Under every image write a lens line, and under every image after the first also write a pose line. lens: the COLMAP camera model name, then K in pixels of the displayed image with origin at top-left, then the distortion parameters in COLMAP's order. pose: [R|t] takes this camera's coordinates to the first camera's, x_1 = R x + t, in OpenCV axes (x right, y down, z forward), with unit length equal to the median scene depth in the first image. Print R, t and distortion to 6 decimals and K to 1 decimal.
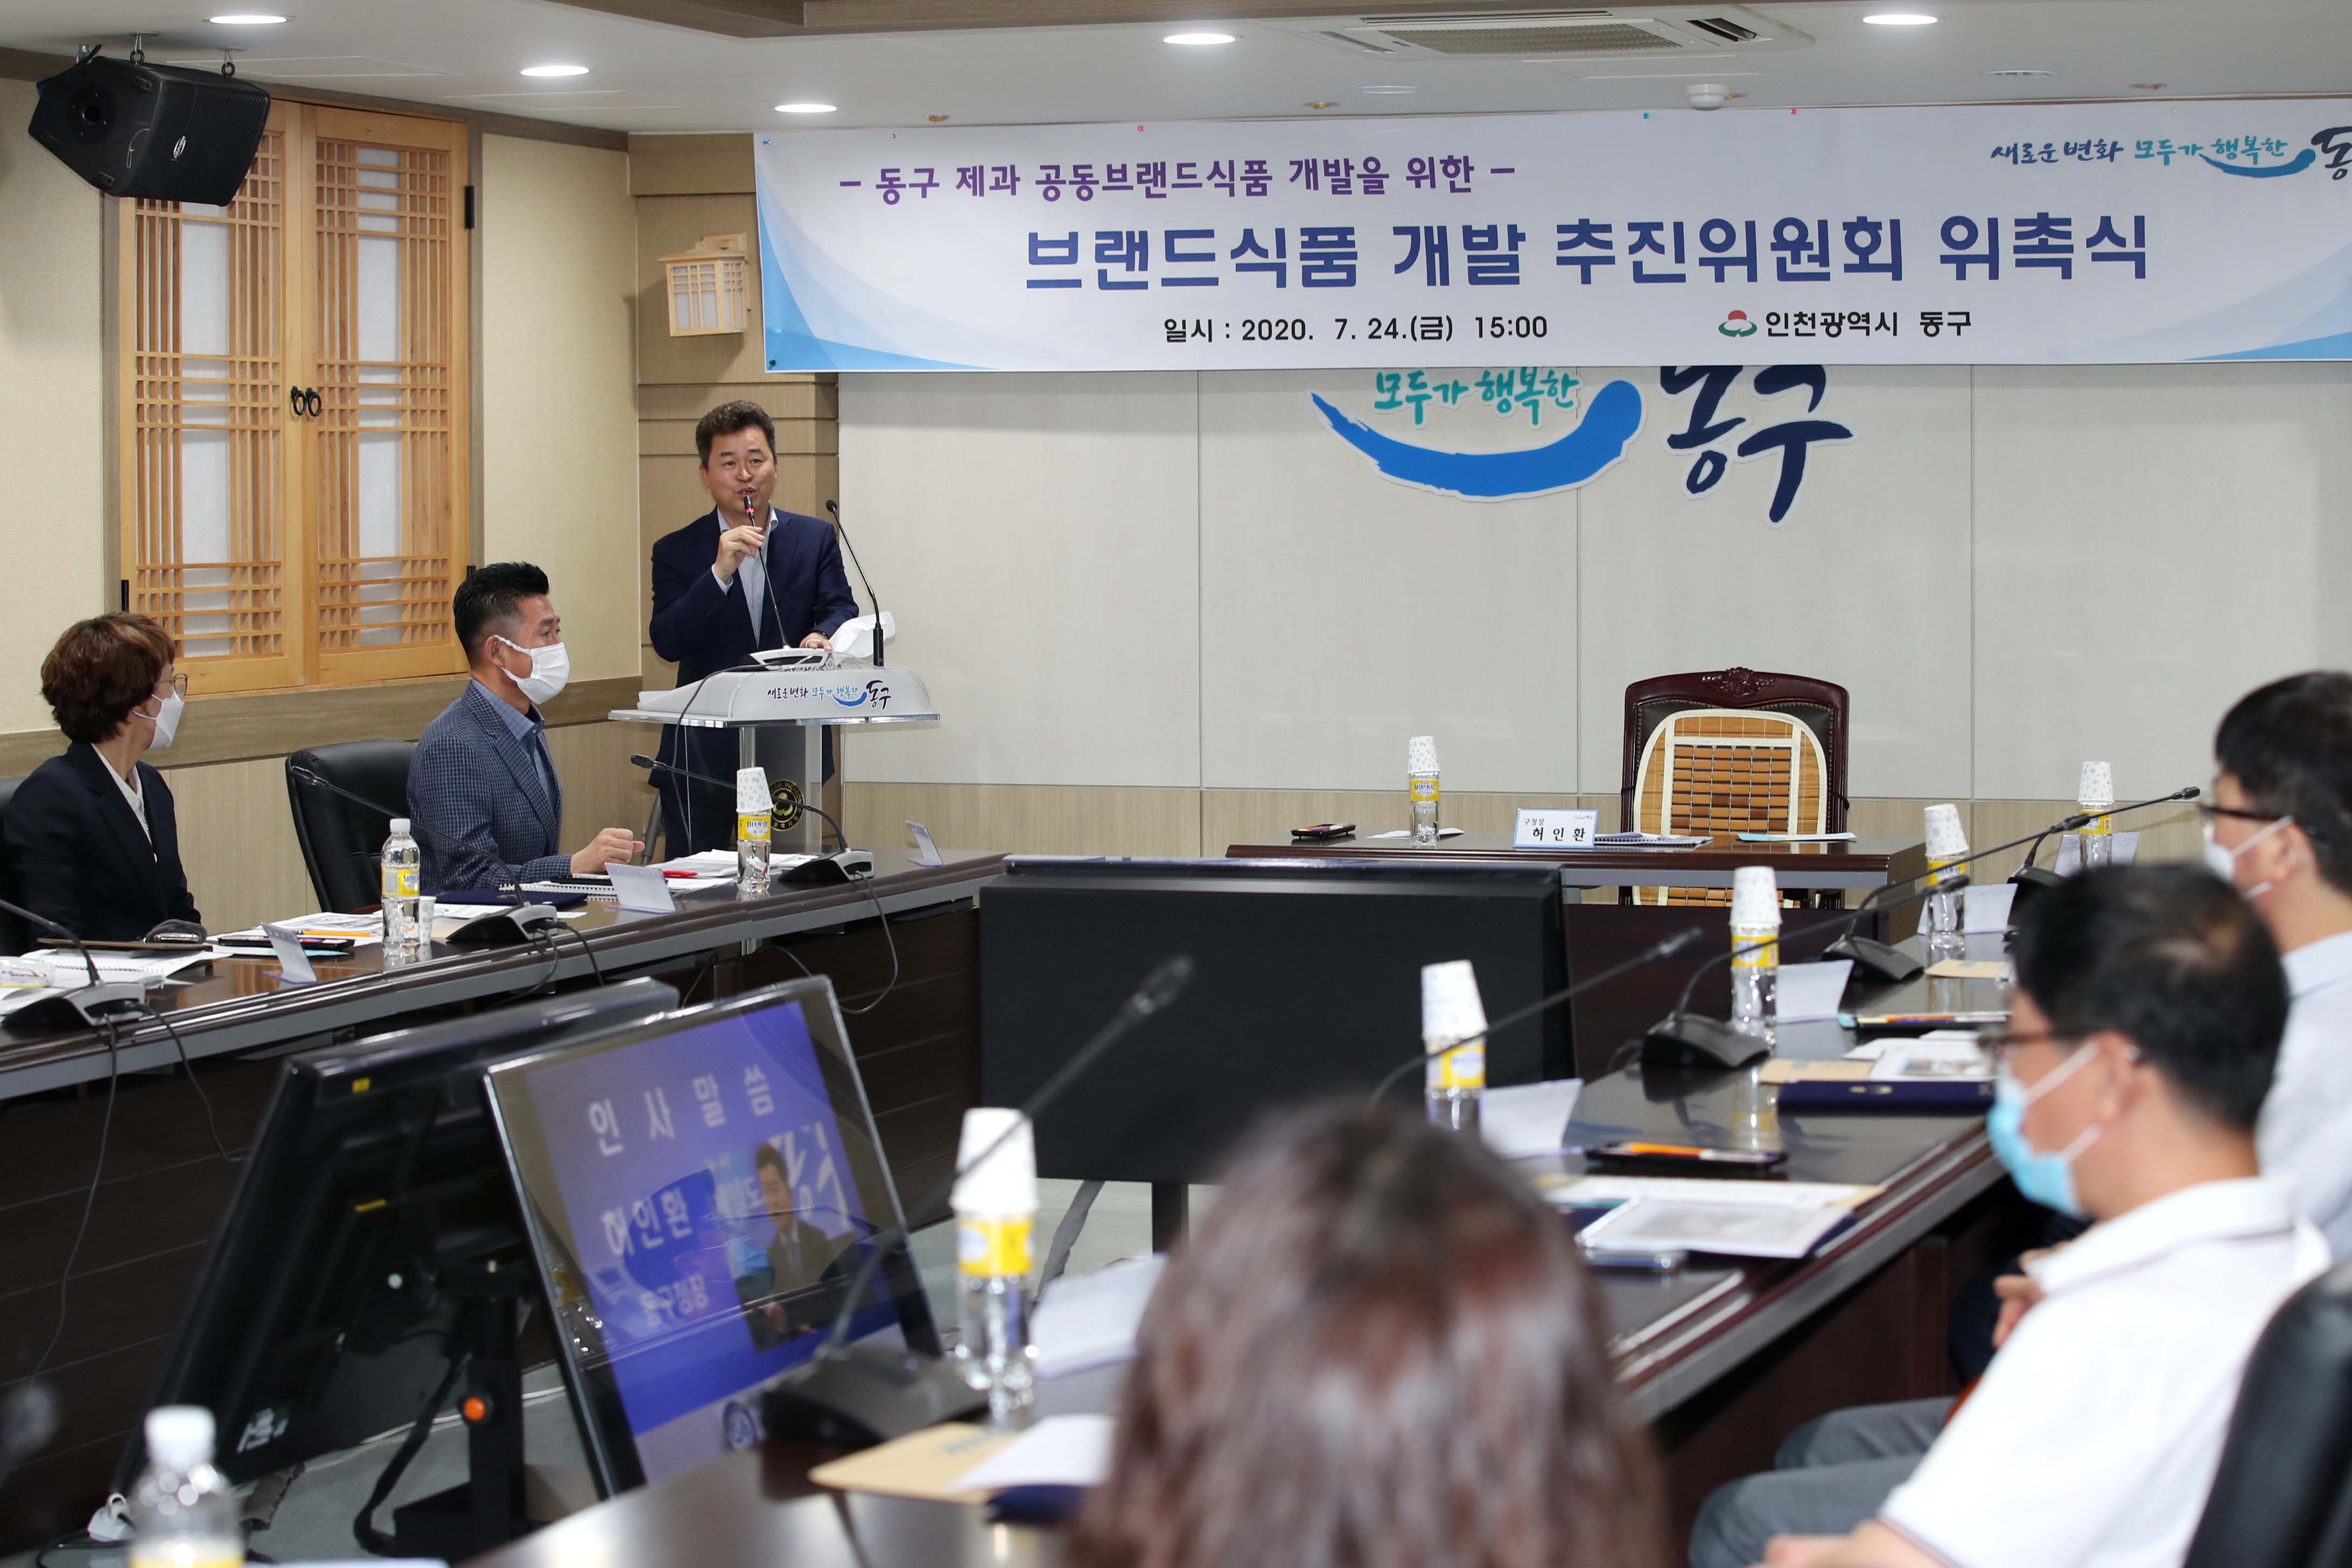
lens RADIAL K [[5223.3, 0, 1153.2], [0, 5223.3, 765.6], [0, 0, 1]] dist [-0.330105, 0.000000]
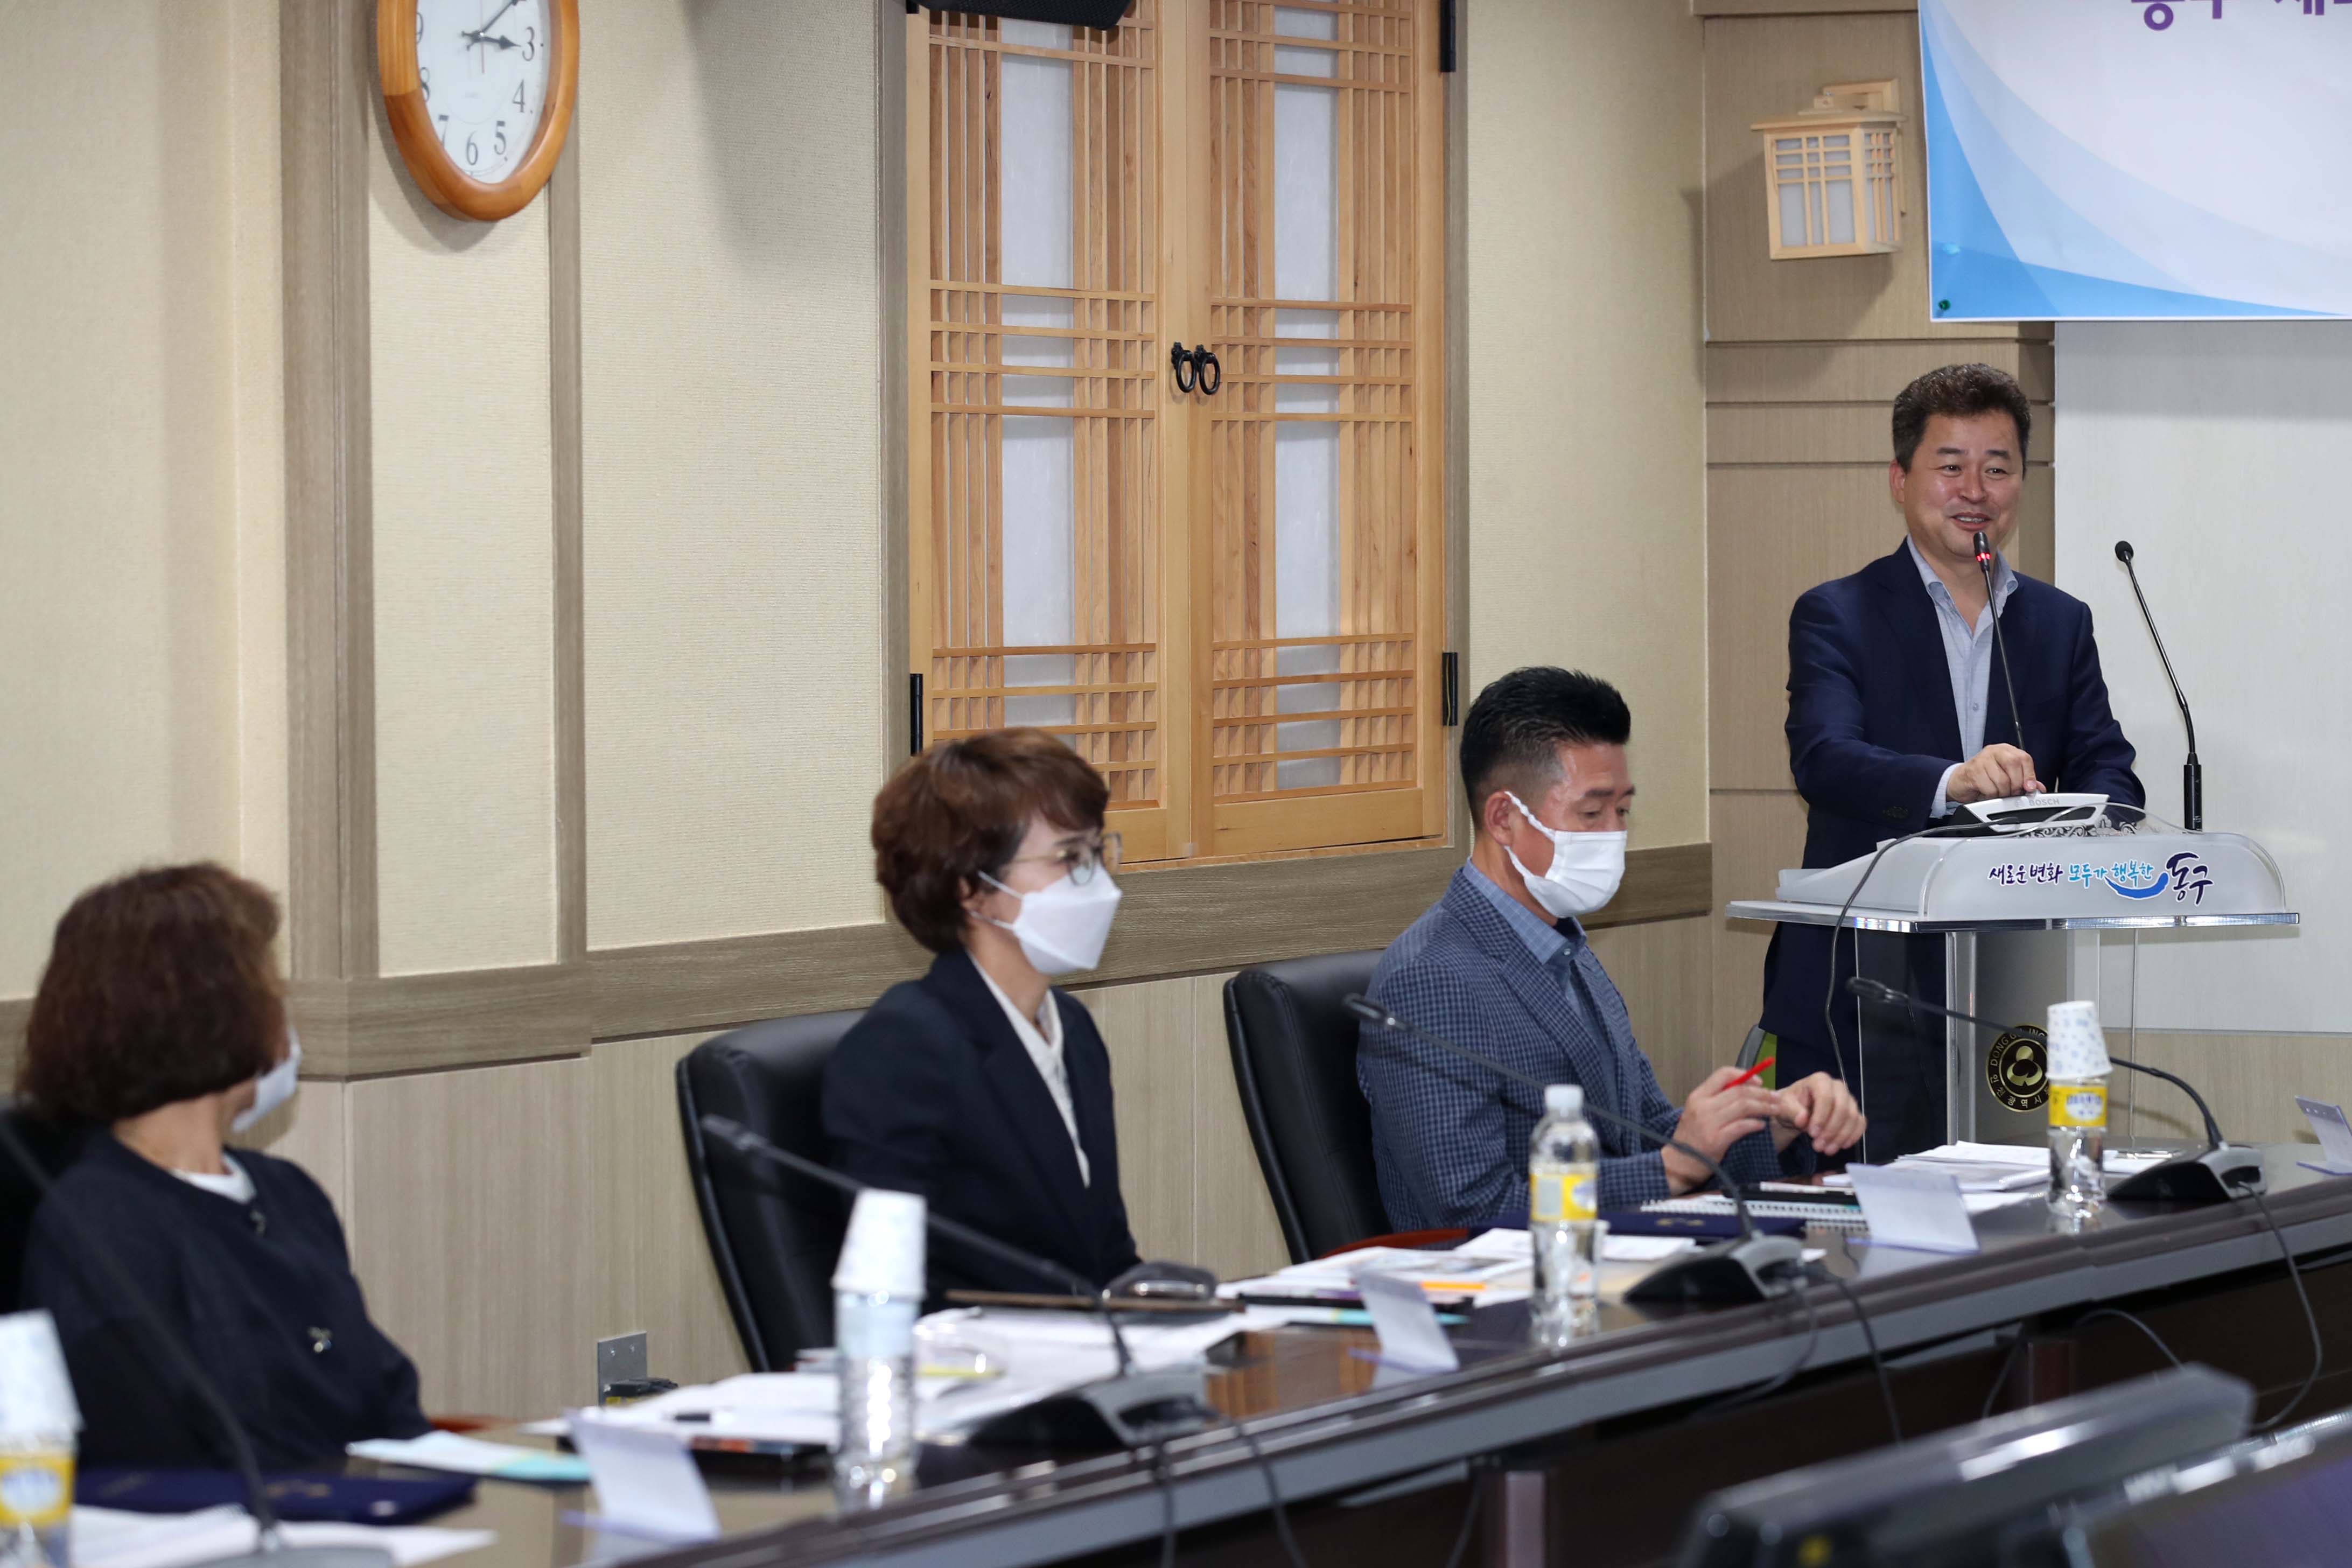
lens RADIAL K [[8928.2, 0, 1175.0], [0, 8928.2, 786.9], [0, 0, 1]] dist [0.023470, 0.000000]
pose [[0.994337, 0.002726, -0.106242, -0.057546], [-0.005250, 0.999711, -0.023479, 0.000236], [0.106147, 0.023904, 0.994063, 0.002165]]
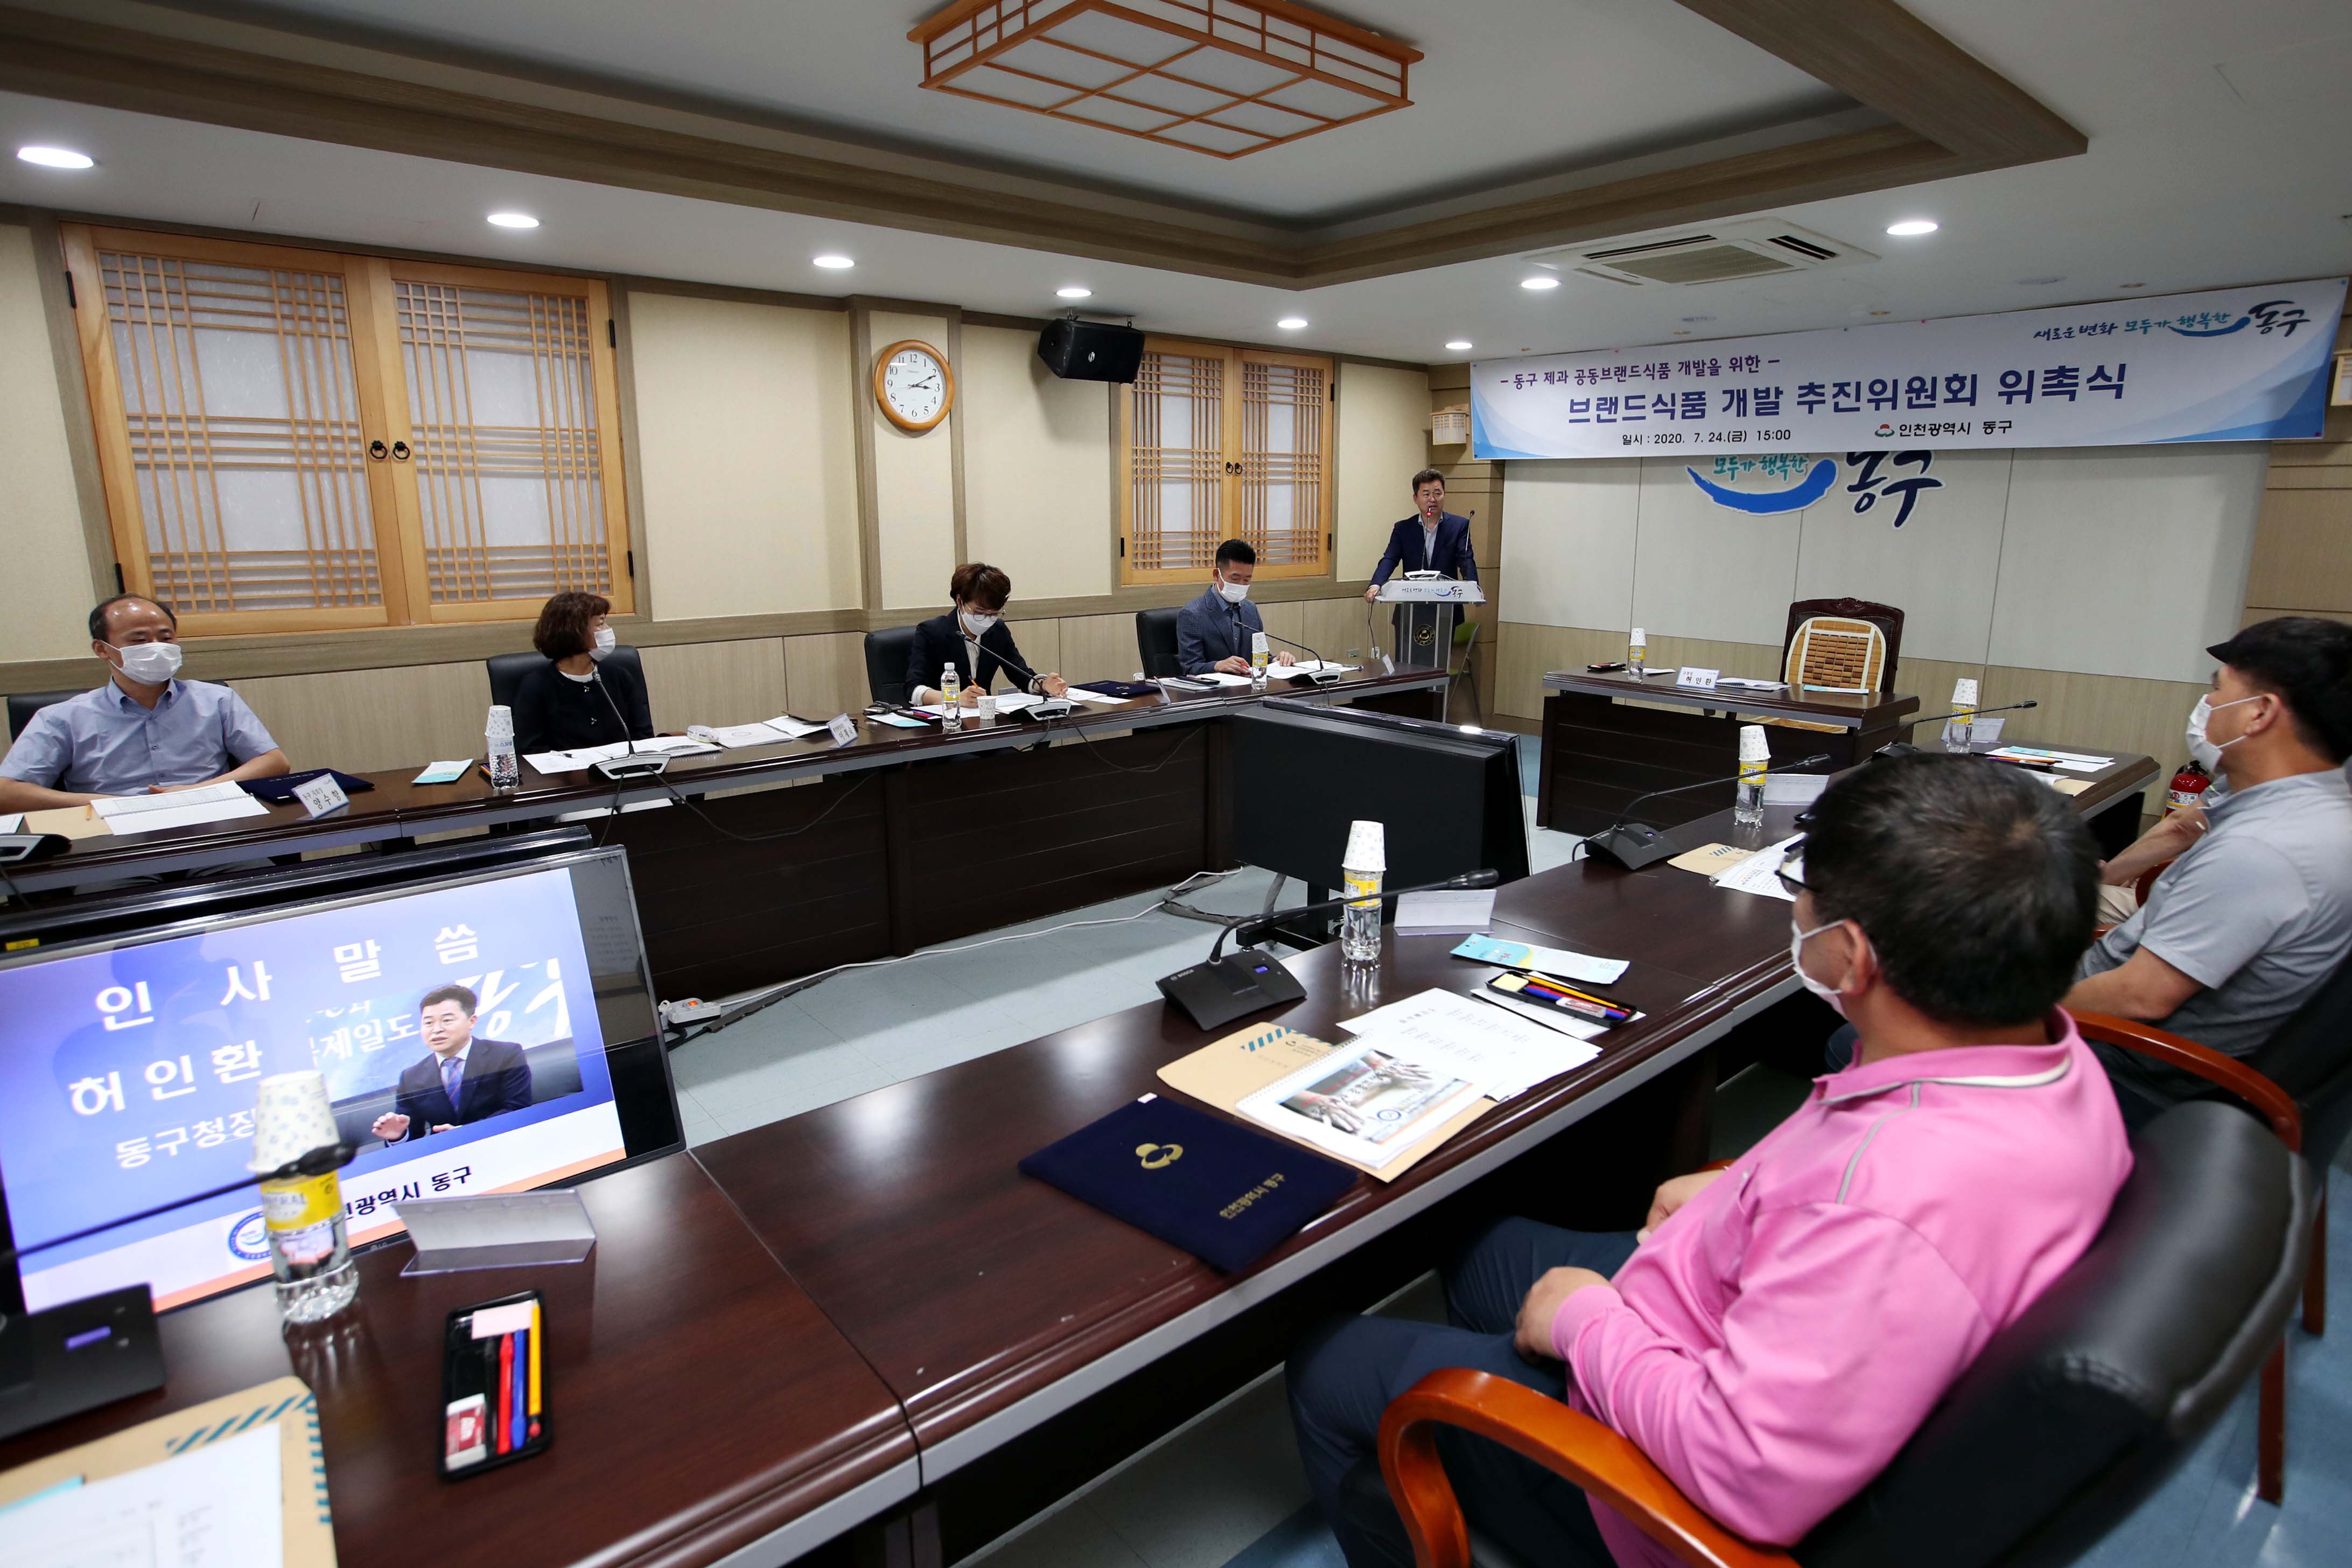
lens RADIAL K [[1234.3, 0, 1181.5], [0, 1234.3, 766.7], [0, 0, 1]] dist [-0.051733, 0.023135]
pose [[0.861655, 0.110191, -0.495387, 0.129354], [-0.031893, 0.985971, 0.163841, -0.023013], [0.506491, -0.125375, 0.853081, 0.432206]]
